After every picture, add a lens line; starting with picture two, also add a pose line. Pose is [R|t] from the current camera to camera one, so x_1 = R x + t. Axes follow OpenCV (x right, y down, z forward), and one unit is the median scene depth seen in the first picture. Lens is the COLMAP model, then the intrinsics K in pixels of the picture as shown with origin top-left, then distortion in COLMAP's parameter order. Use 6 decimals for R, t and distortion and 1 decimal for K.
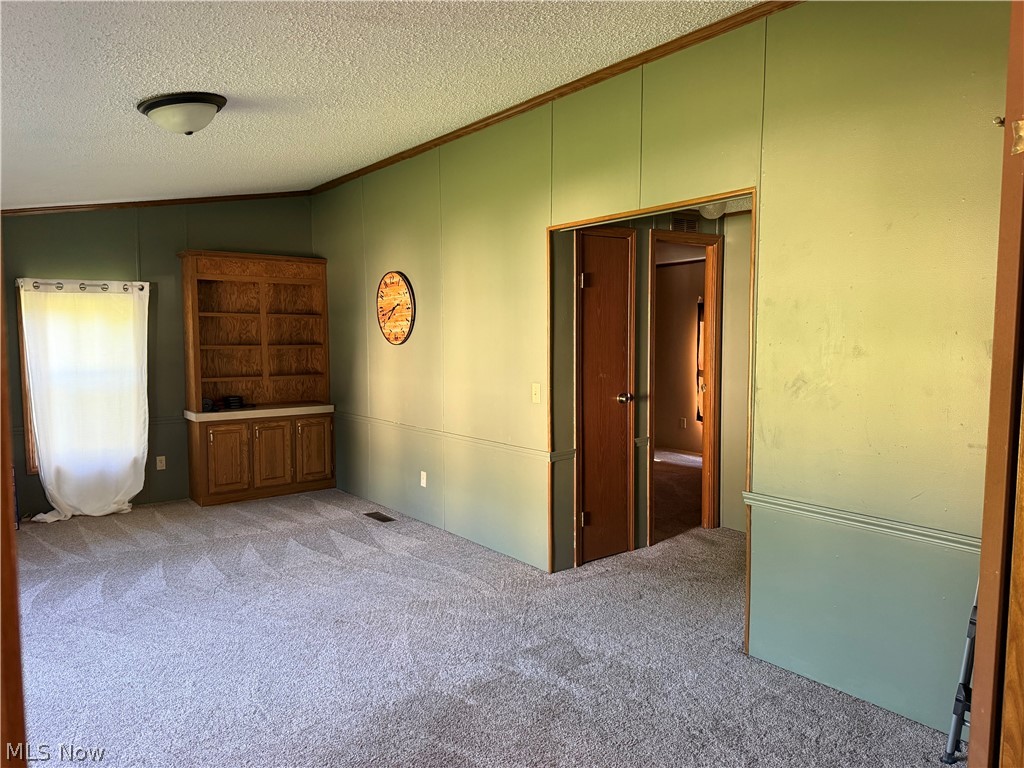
lens RADIAL K [[720.7, 0, 511.6], [0, 720.7, 382.0], [0, 0, 1]] dist [0.096727, -0.153039]
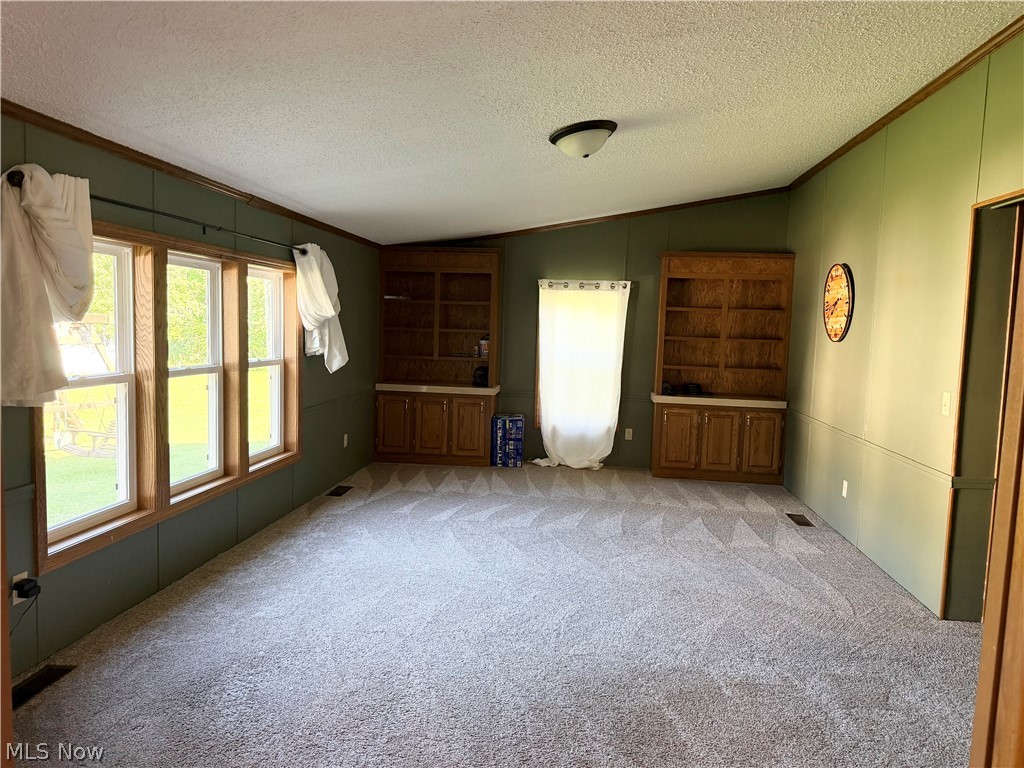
lens RADIAL K [[720.7, 0, 511.6], [0, 720.7, 382.0], [0, 0, 1]] dist [0.096727, -0.153039]
pose [[0.712100, 0.083113, -0.697141, 0.204688], [-0.082567, 0.995992, 0.034403, 0.002242], [0.697206, 0.033063, 0.716108, 0.031884]]
